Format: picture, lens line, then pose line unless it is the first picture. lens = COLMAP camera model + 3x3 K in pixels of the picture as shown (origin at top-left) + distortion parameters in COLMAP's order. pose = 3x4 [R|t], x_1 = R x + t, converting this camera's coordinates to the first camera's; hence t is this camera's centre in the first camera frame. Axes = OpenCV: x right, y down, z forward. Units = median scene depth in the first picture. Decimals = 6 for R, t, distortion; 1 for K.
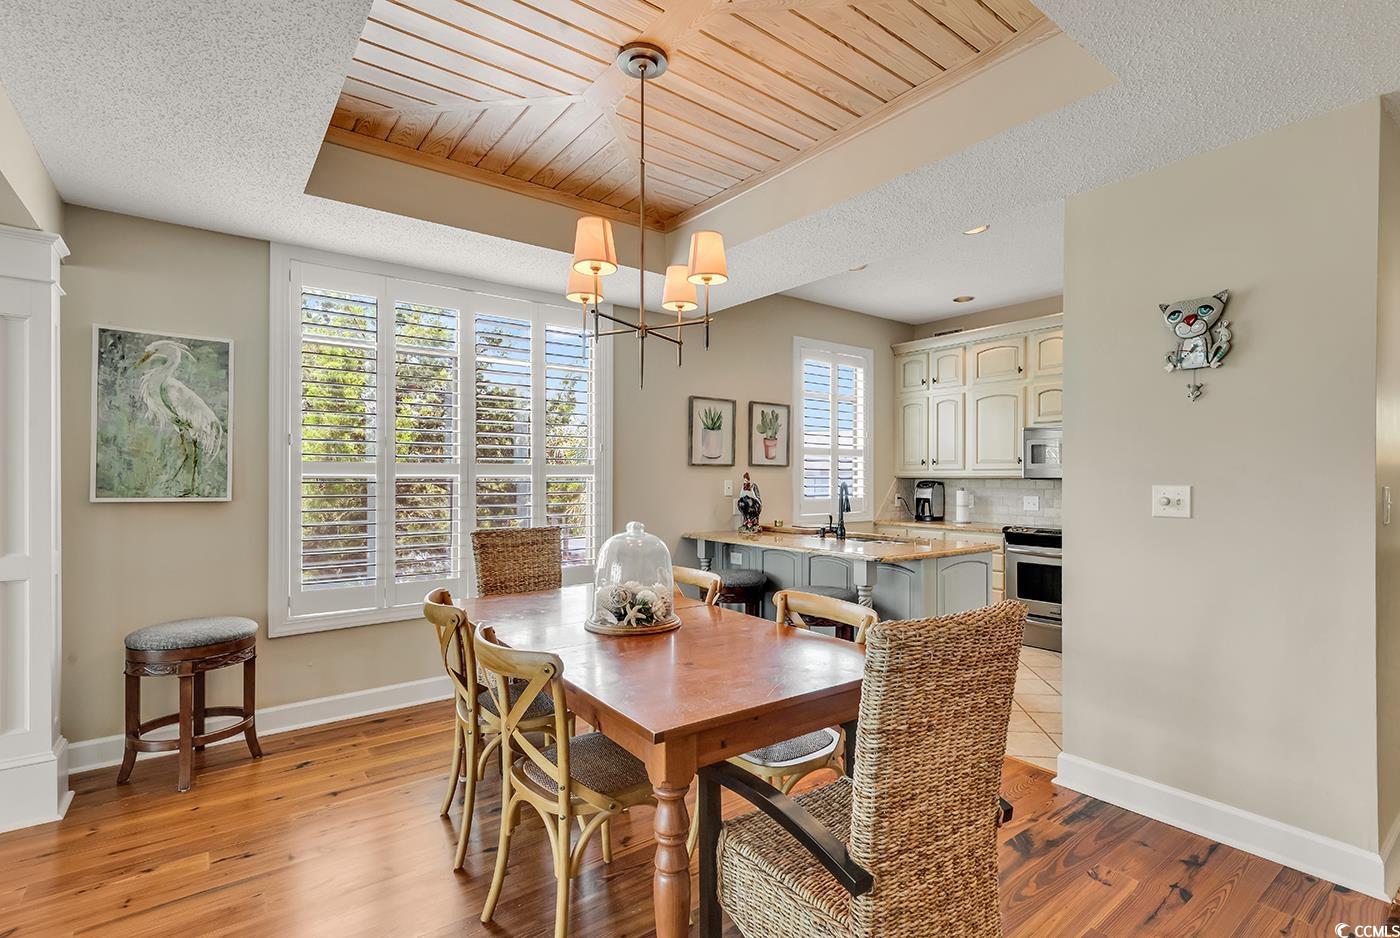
lens RADIAL K [[631.3, 0, 696.8], [0, 631.3, 477.6], [0, 0, 1]] dist [0.015483, -0.003499]
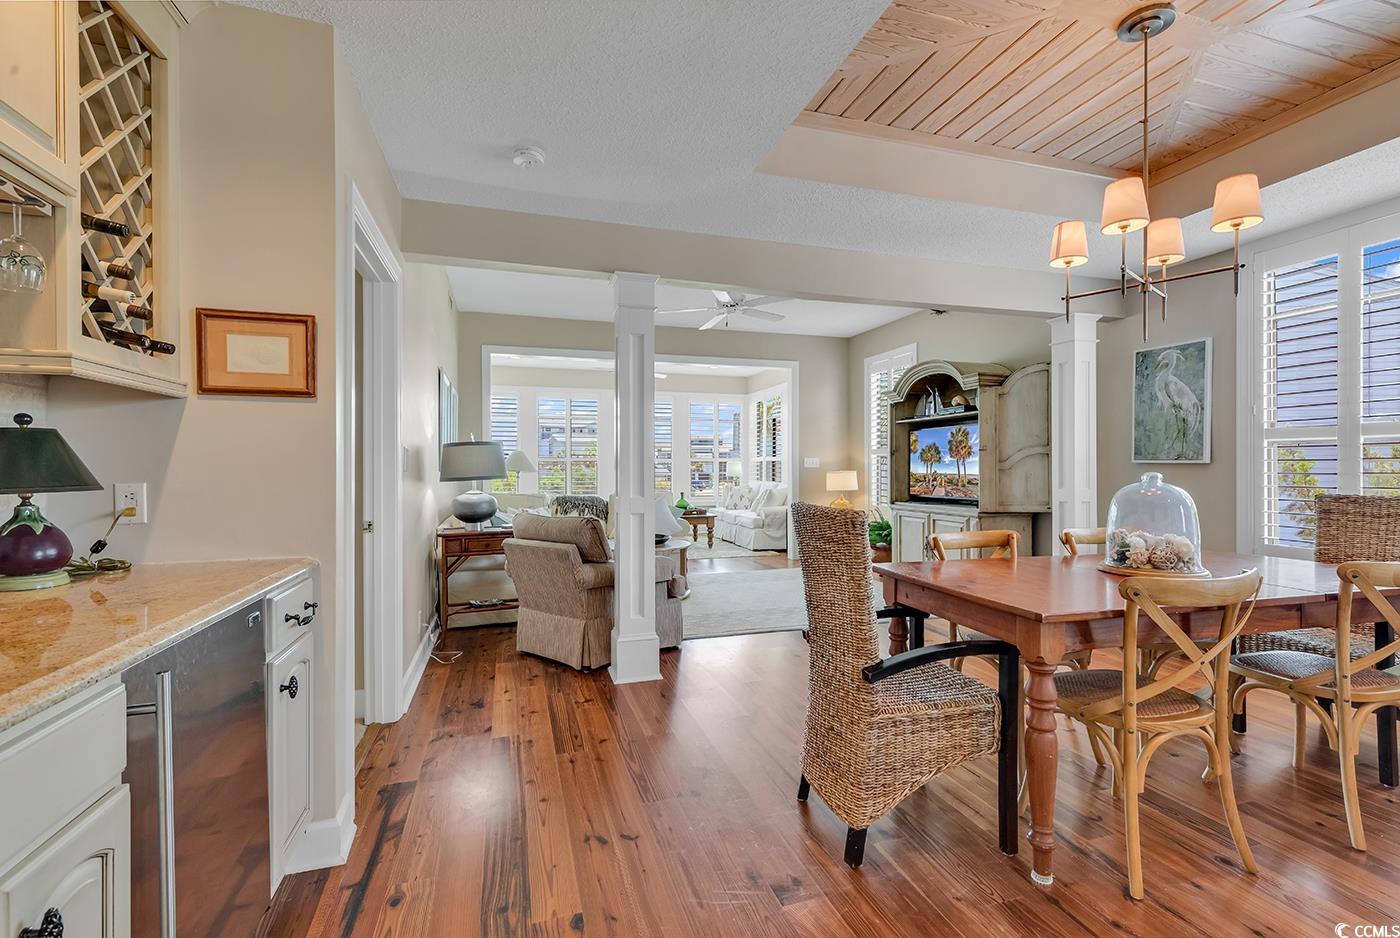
lens RADIAL K [[631.3, 0, 712.7], [0, 631.3, 471.5], [0, 0, 1]] dist [0.015483, -0.003499]
pose [[-0.306533, 0.004514, -0.951849, 0.508814], [-0.001369, 0.999986, 0.005183, 0.030617], [0.951859, 0.002892, -0.306522, 0.286651]]
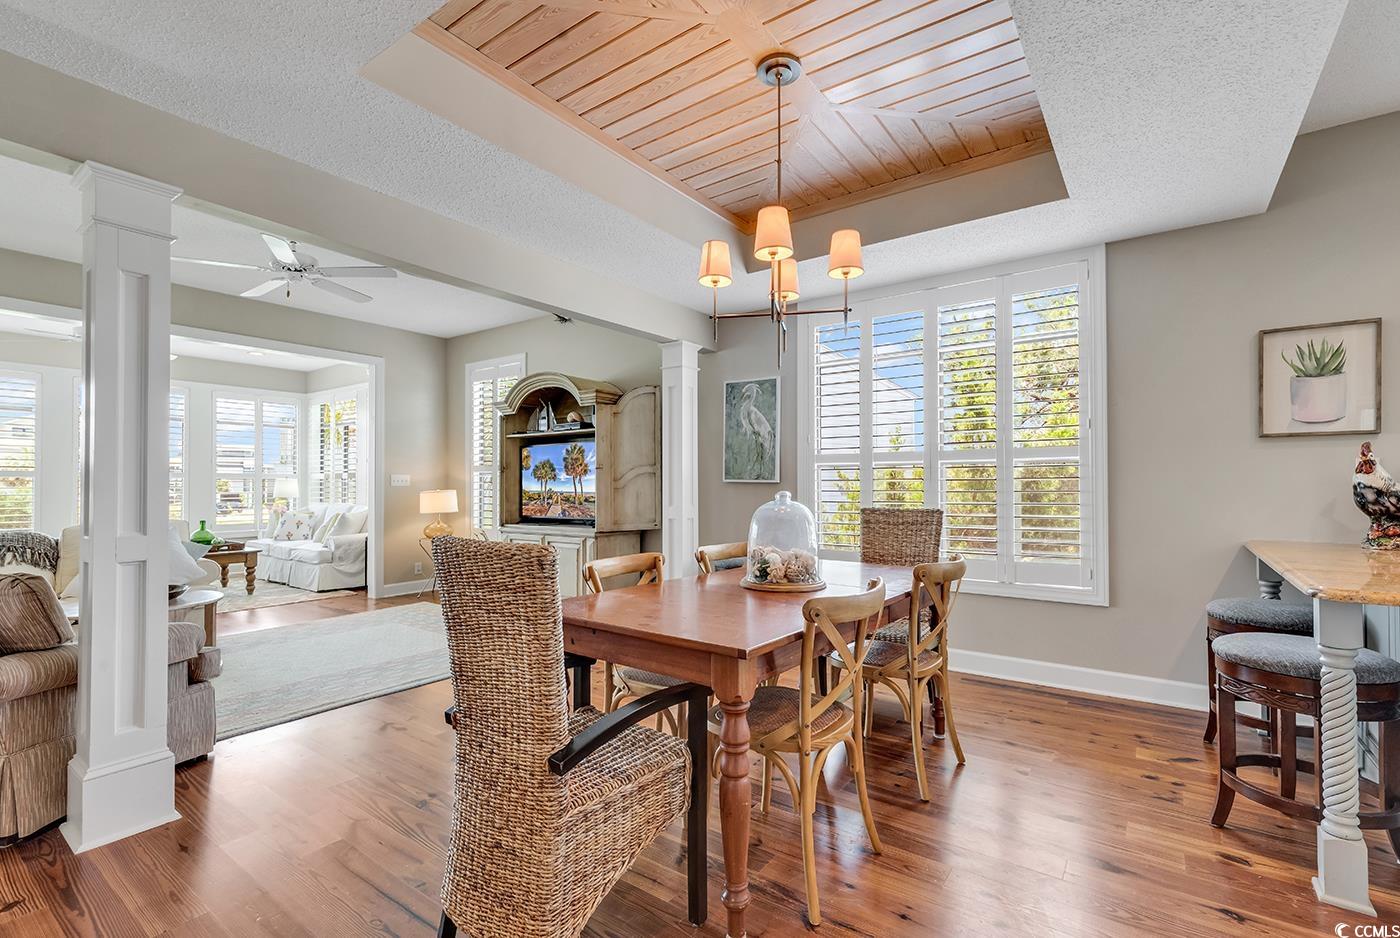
lens RADIAL K [[631.3, 0, 693.9], [0, 631.3, 478.0], [0, 0, 1]] dist [0.015483, -0.003499]
pose [[0.306079, -0.012504, -0.951924, 0.404218], [-0.000402, 0.999912, -0.013263, 0.029392], [0.952006, 0.004442, 0.306047, 0.226161]]
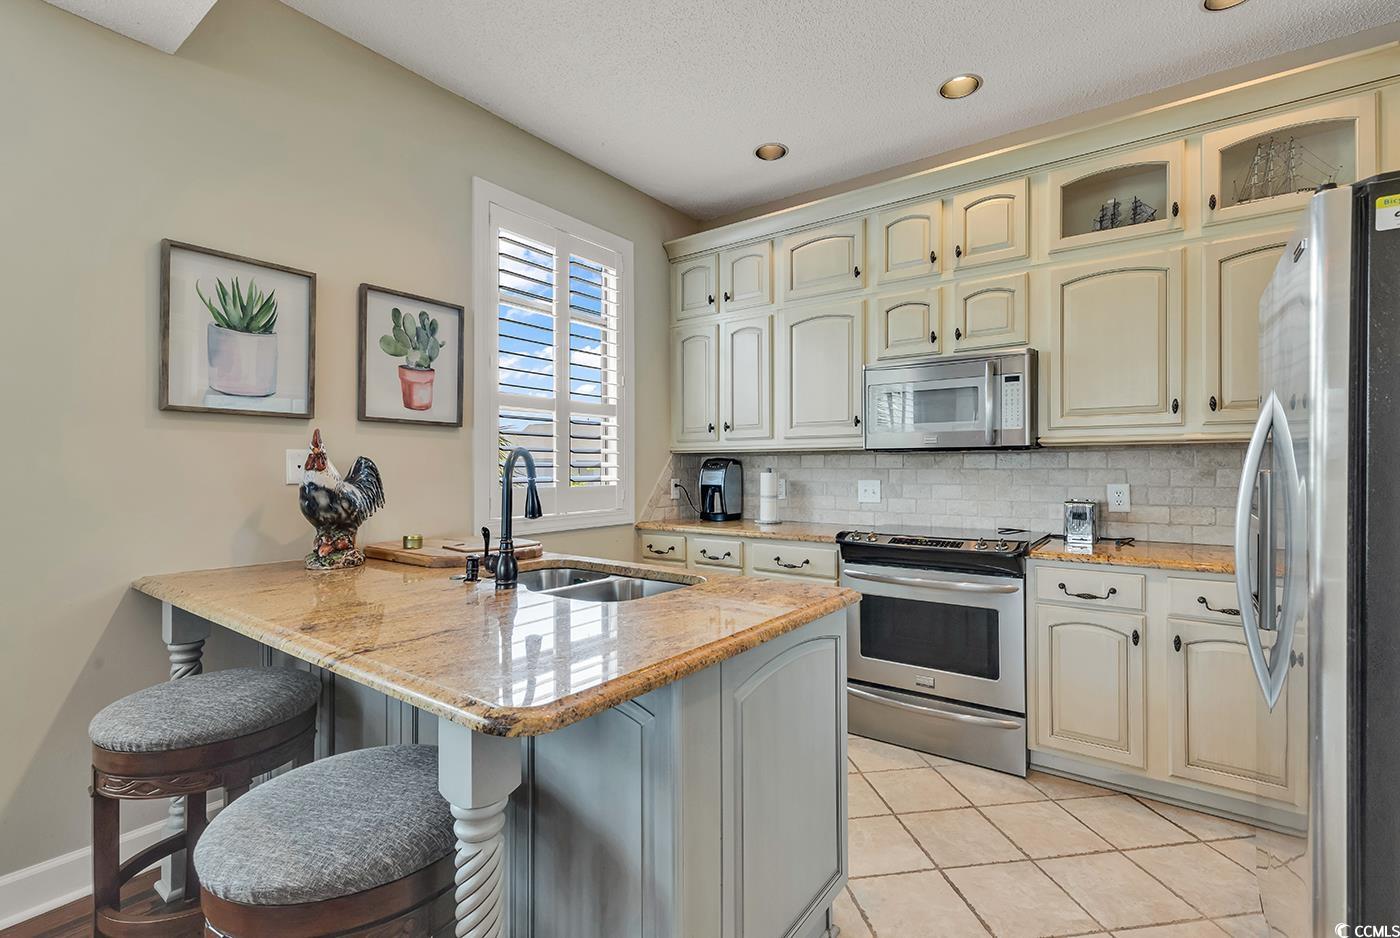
lens RADIAL K [[631.3, 0, 697.6], [0, 631.3, 466.1], [0, 0, 1]] dist [0.015483, -0.003499]
pose [[0.955513, -0.001734, 0.294945, 0.184485], [0.002875, 0.999990, -0.003433, 0.018231], [-0.294936, 0.004129, 0.955508, 0.467230]]
